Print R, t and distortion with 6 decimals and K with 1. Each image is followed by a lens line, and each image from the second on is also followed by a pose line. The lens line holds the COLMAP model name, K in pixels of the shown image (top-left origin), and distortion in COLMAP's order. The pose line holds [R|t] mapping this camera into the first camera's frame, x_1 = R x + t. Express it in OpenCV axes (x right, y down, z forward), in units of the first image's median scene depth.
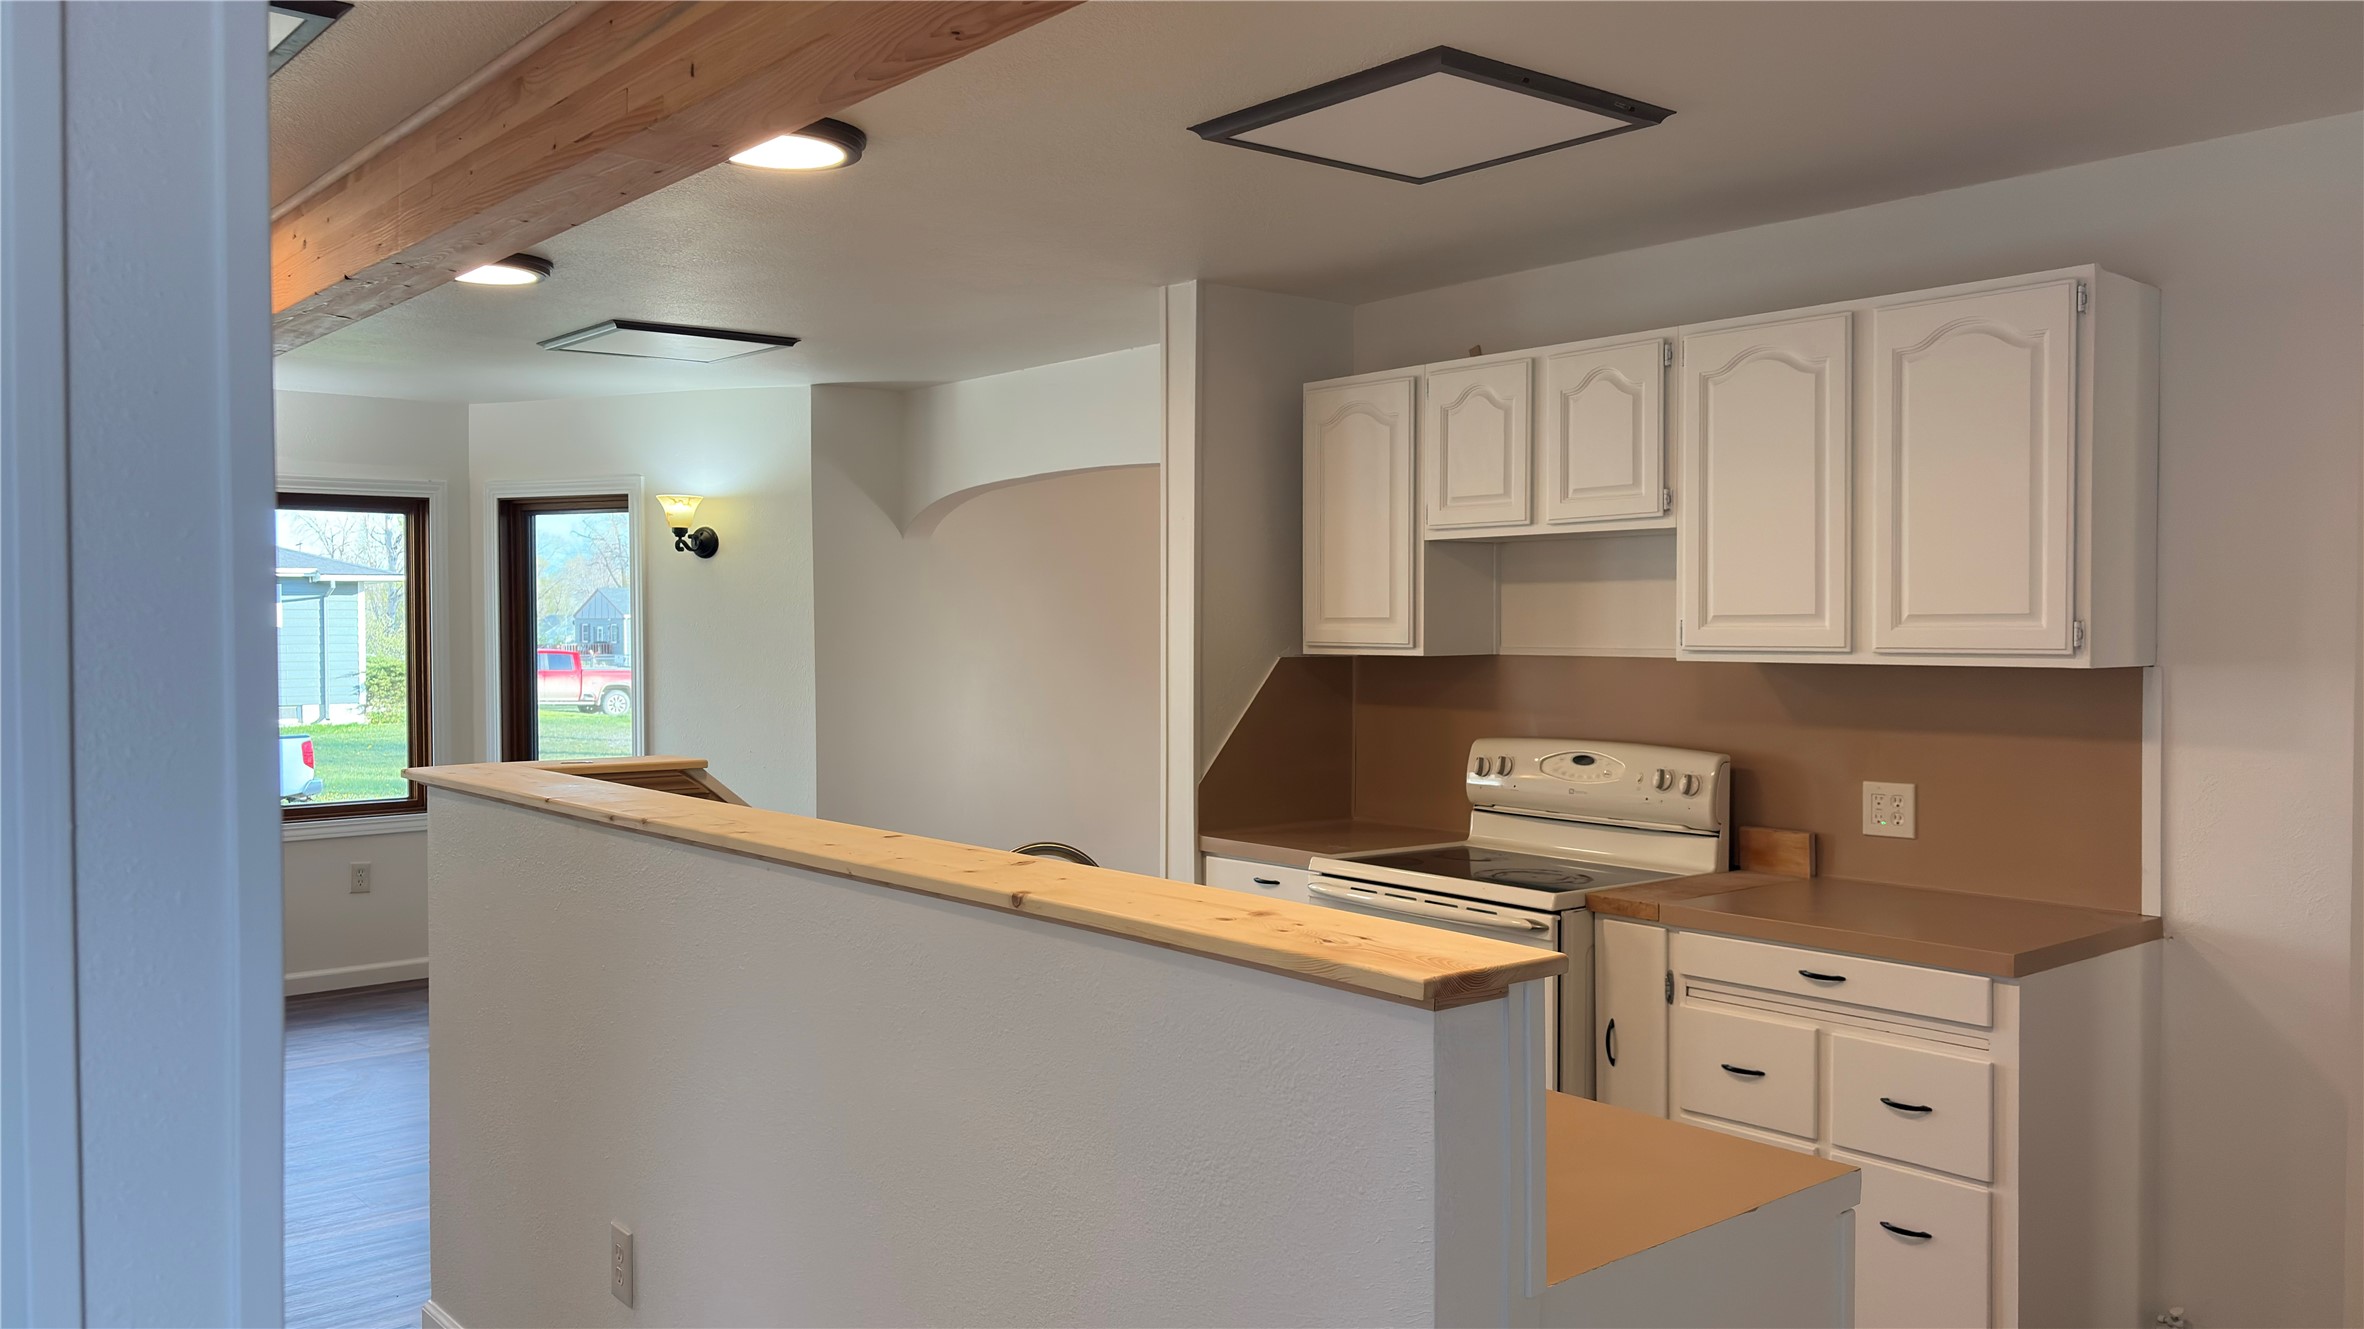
lens RADIAL K [[1838.0, 0, 1182.0], [0, 1838.0, 664.5], [0, 0, 1]] dist [0.104771, -0.003046]
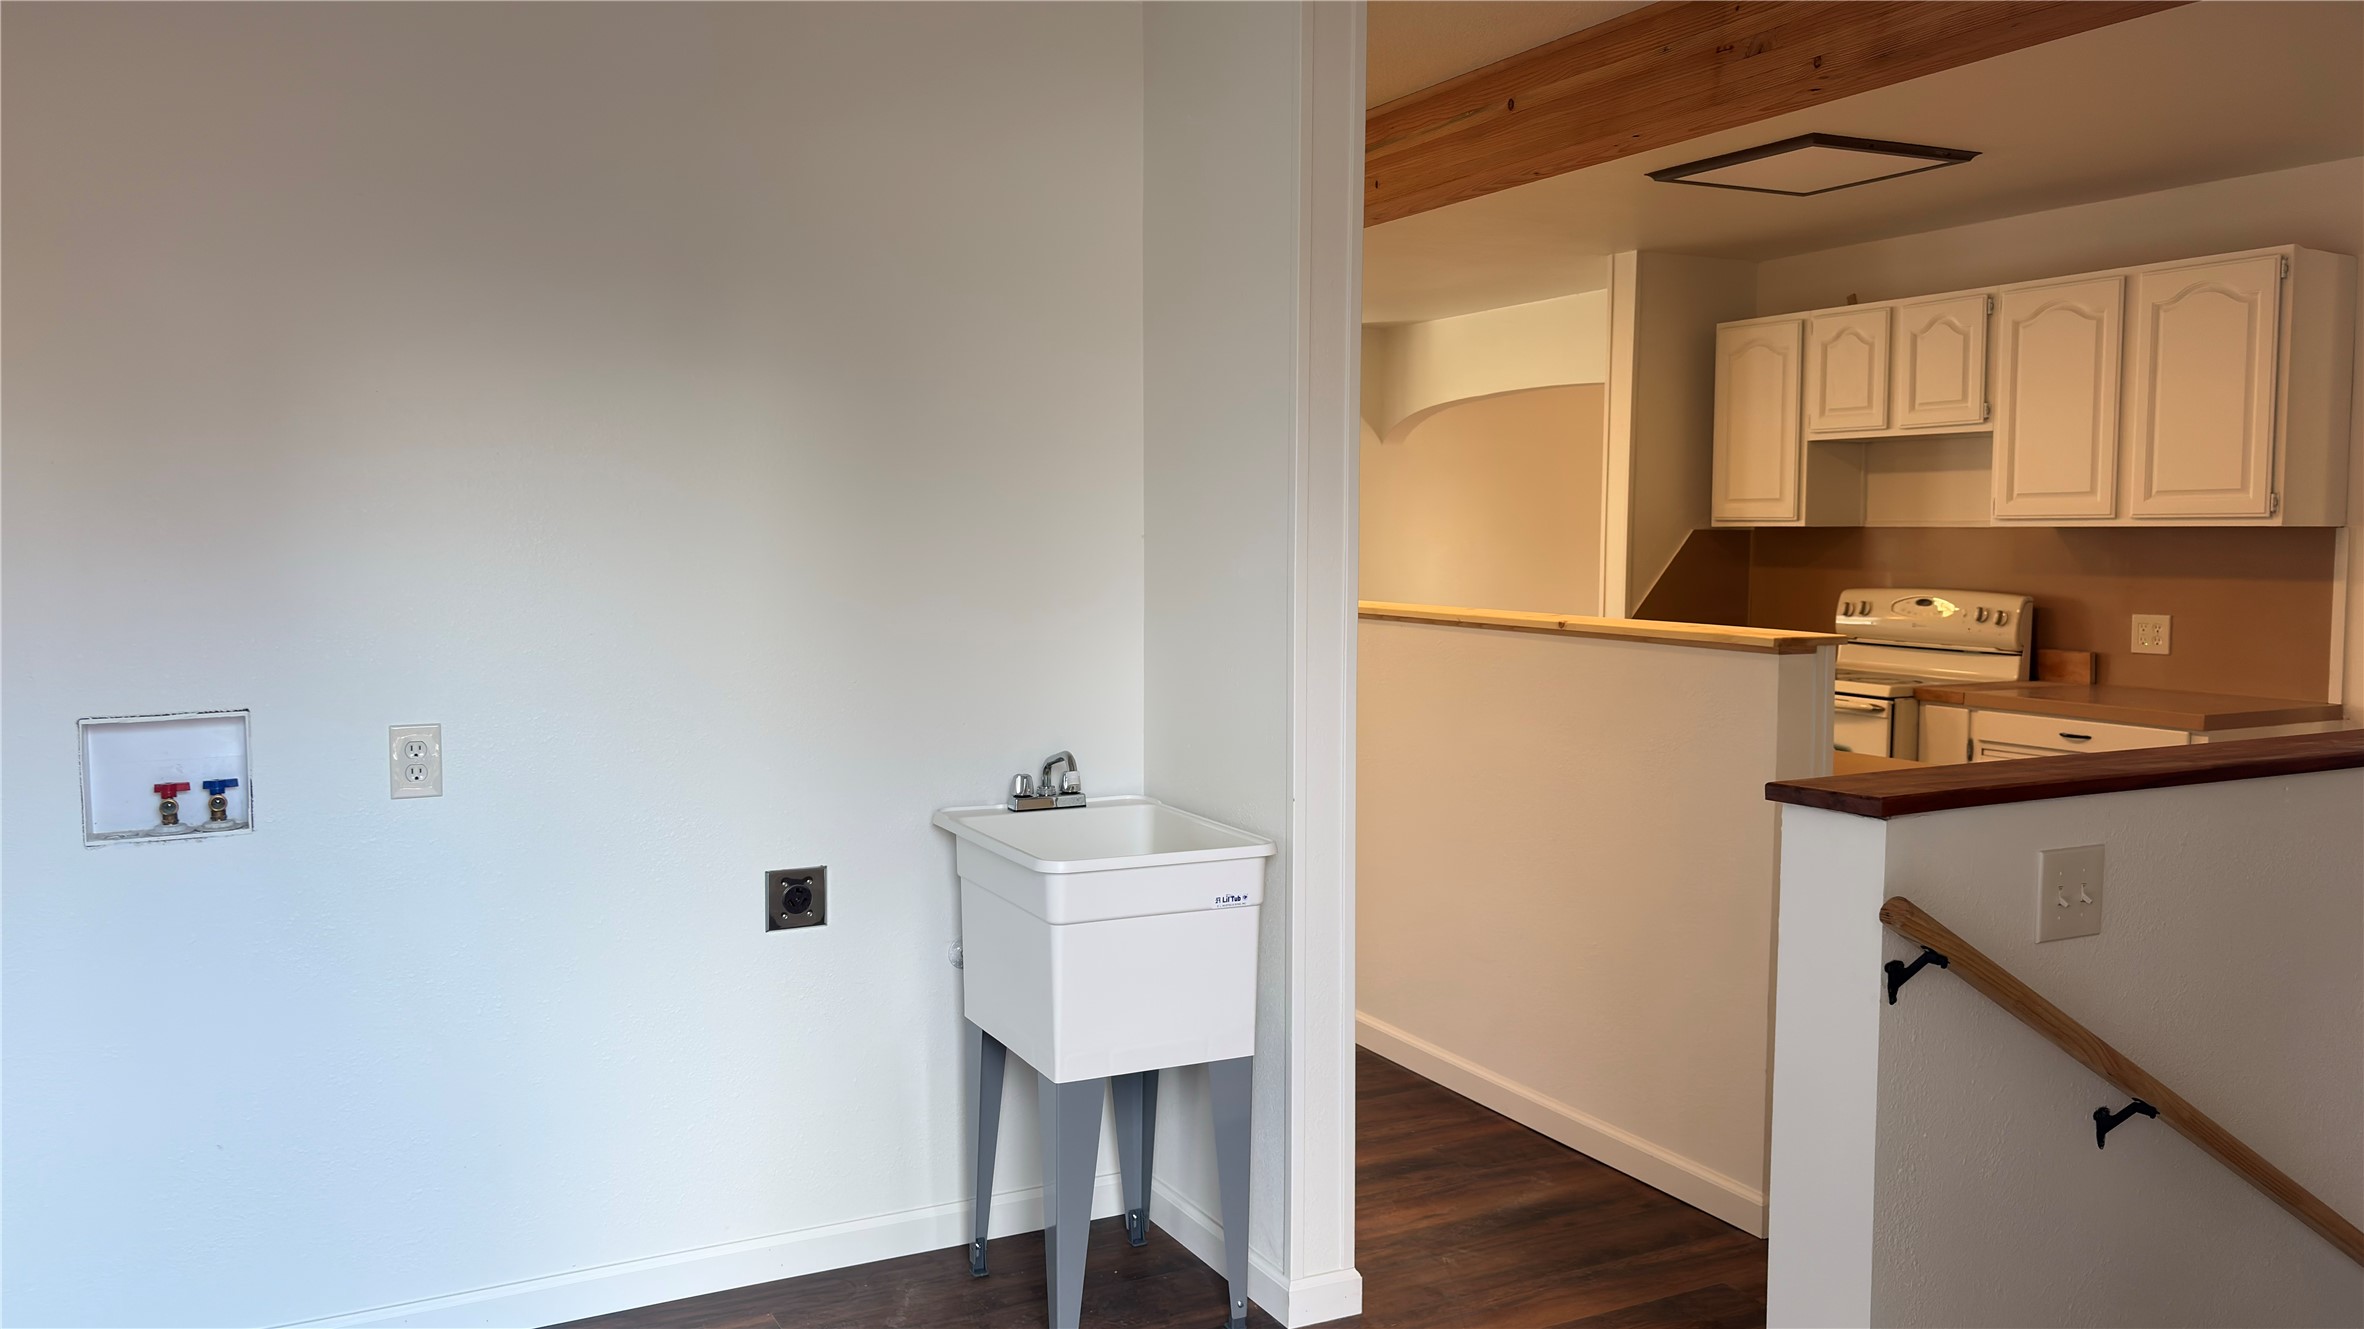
lens RADIAL K [[1804.3, 0, 1182.0], [0, 1804.3, 664.5], [0, 0, 1]] dist [-0.034913, 0.120715]
pose [[0.976850, 0.019756, -0.213010, -0.036141], [-0.008609, 0.998550, 0.053132, 0.033883], [0.213751, -0.050069, 0.975604, -0.445254]]
